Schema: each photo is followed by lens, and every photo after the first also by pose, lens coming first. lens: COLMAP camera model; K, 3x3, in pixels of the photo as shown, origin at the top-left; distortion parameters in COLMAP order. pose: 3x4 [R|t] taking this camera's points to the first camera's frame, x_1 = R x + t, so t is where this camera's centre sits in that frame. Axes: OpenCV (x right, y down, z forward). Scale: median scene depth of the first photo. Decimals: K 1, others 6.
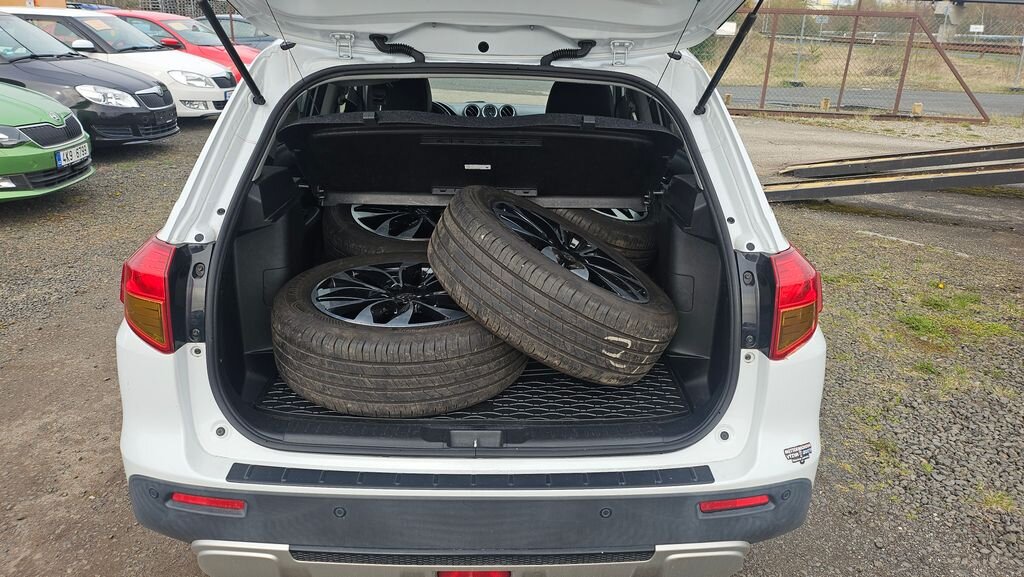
lens RADIAL K [[736.1, 0, 517.9], [0, 736.1, 289.2], [0, 0, 1]] dist [0.062754, -0.077714]
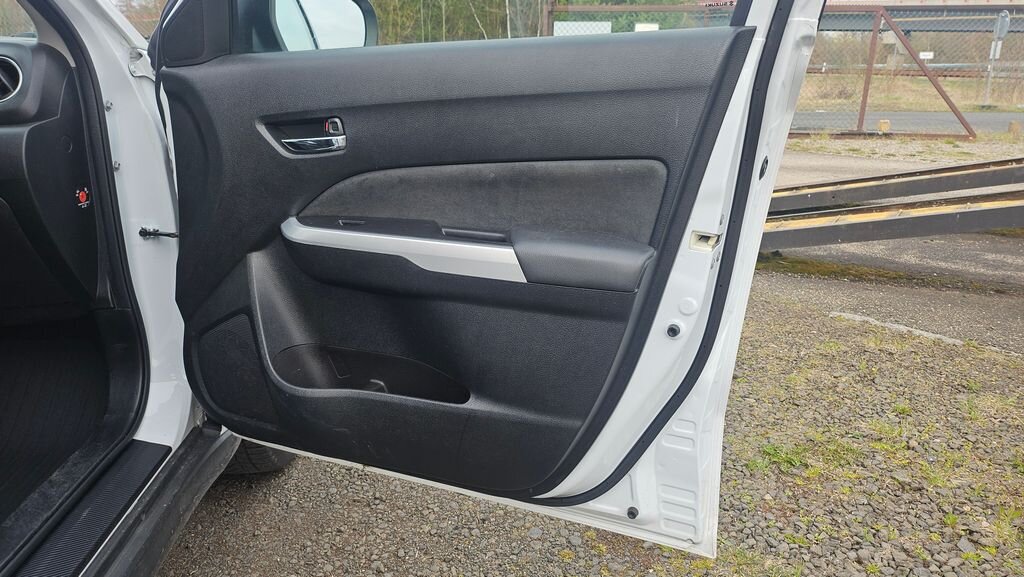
lens RADIAL K [[736.1, 0, 517.9], [0, 736.1, 289.2], [0, 0, 1]] dist [0.062754, -0.077714]
pose [[0.998504, -0.033764, 0.043003, 0.174325], [0.036052, 0.997912, -0.053596, -0.063560], [-0.041104, 0.055066, 0.997636, 0.397503]]
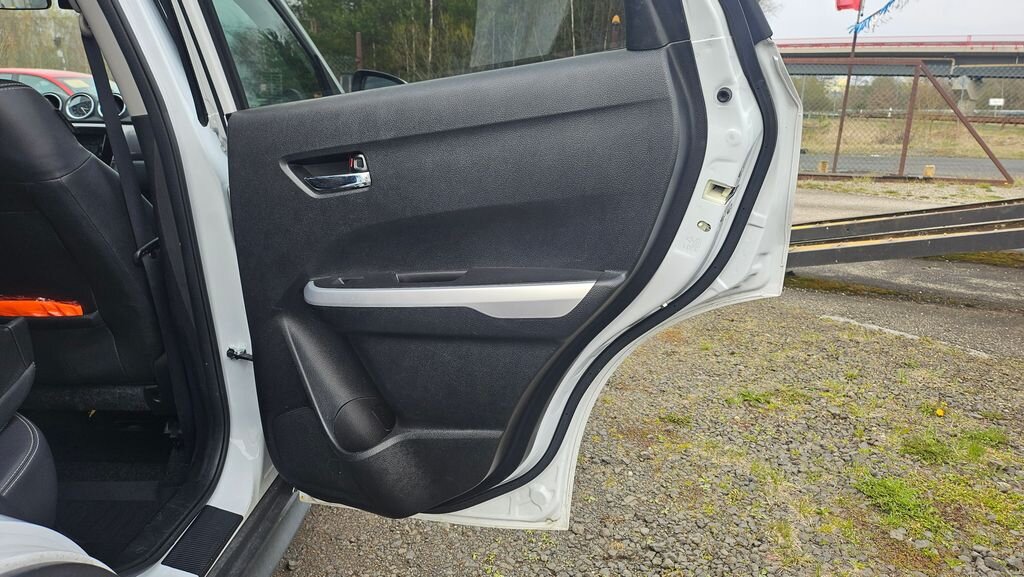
lens RADIAL K [[740.1, 0, 528.3], [0, 740.1, 290.1], [0, 0, 1]] dist [0.059195, -0.075001]
pose [[0.999741, -0.003134, -0.022554, 0.172225], [0.000760, 0.994521, -0.104533, -0.025898], [0.022758, 0.104489, 0.994266, 0.264892]]
